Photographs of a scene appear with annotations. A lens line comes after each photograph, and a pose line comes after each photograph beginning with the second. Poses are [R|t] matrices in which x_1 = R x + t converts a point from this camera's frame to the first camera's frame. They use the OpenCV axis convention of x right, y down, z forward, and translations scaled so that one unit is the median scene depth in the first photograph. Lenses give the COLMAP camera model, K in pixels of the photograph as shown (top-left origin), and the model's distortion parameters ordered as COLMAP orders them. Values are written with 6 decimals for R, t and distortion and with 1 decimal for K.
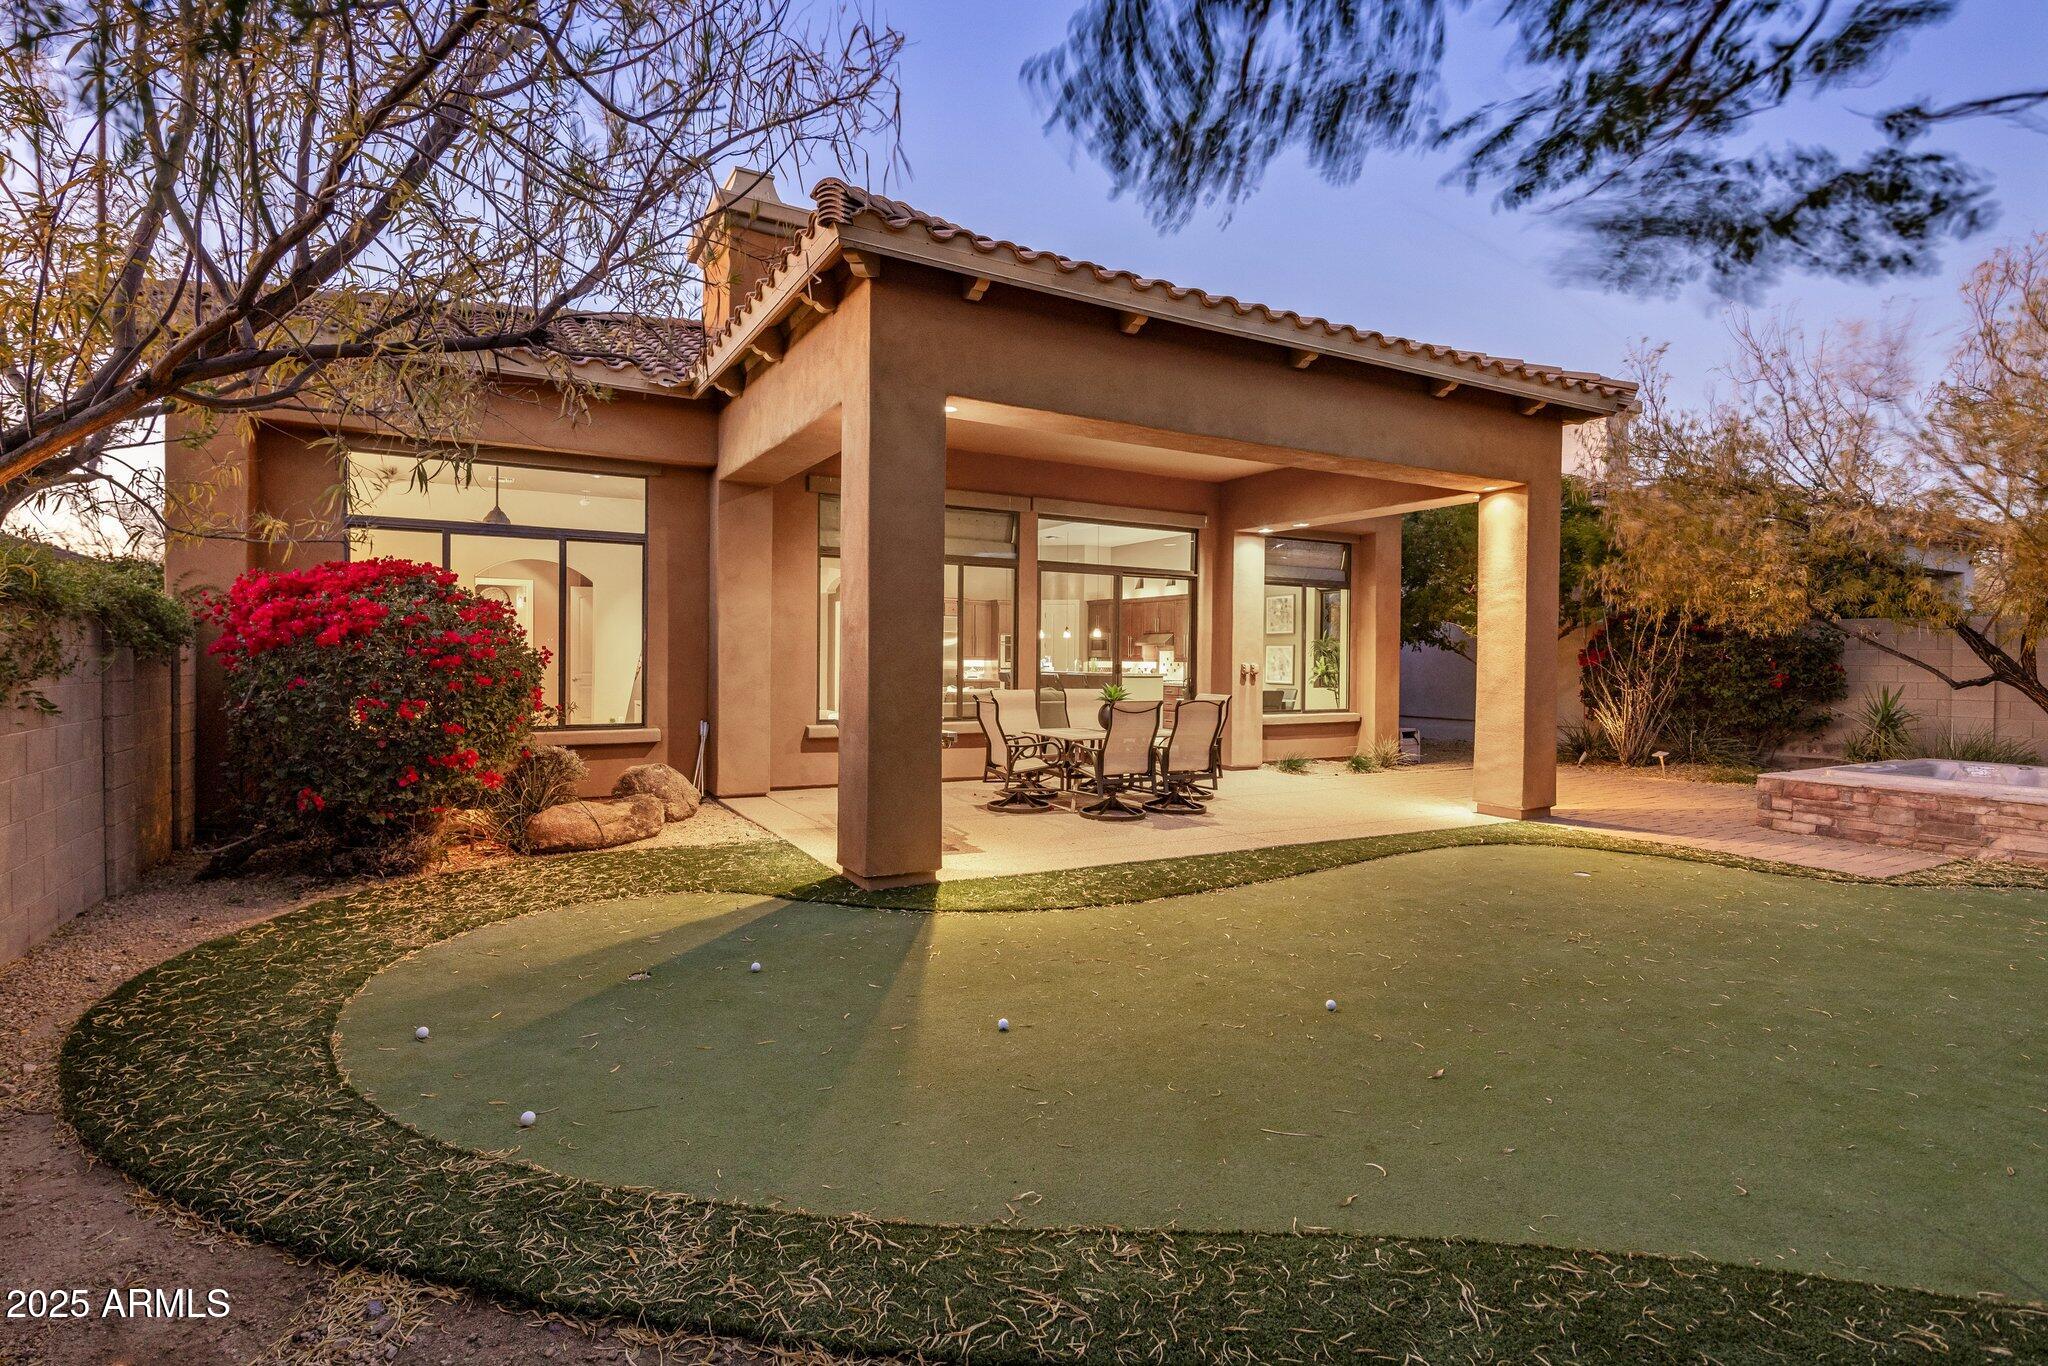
lens RADIAL K [[1018.8, 0, 1024.0], [0, 1018.8, 683.0], [0, 0, 1]] dist [-0.000297, 0.000024]
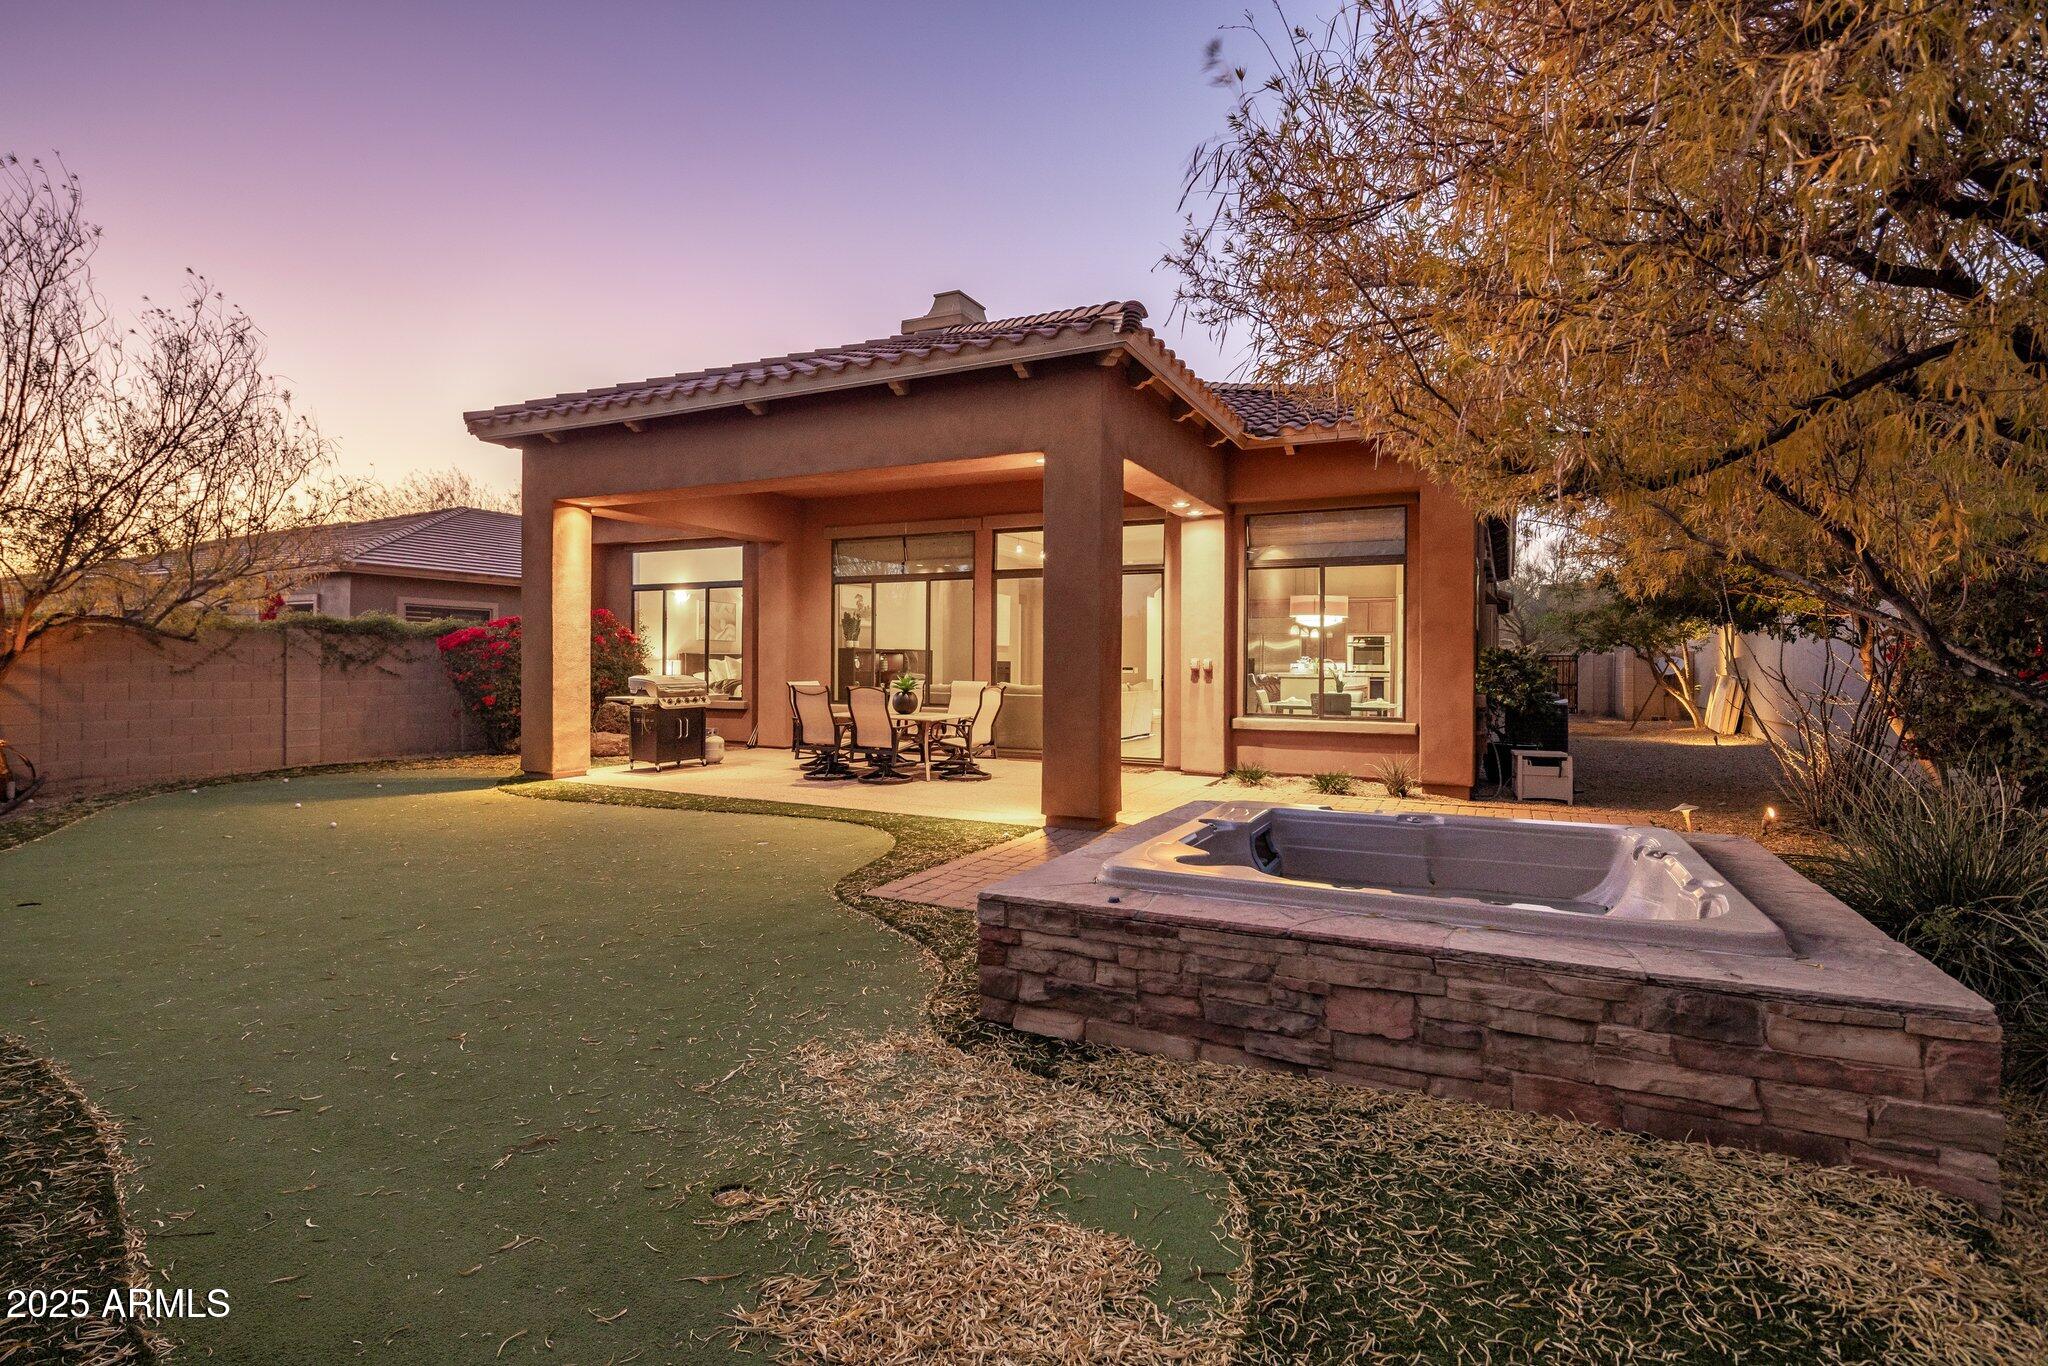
lens RADIAL K [[1018.8, 0, 1024.0], [0, 1018.8, 683.0], [0, 0, 1]] dist [-0.000297, 0.000024]
pose [[0.584077, 0.004728, -0.811684, 0.847395], [-0.013844, 0.999896, -0.004137, 0.007589], [0.811580, 0.013653, 0.584082, 0.317530]]
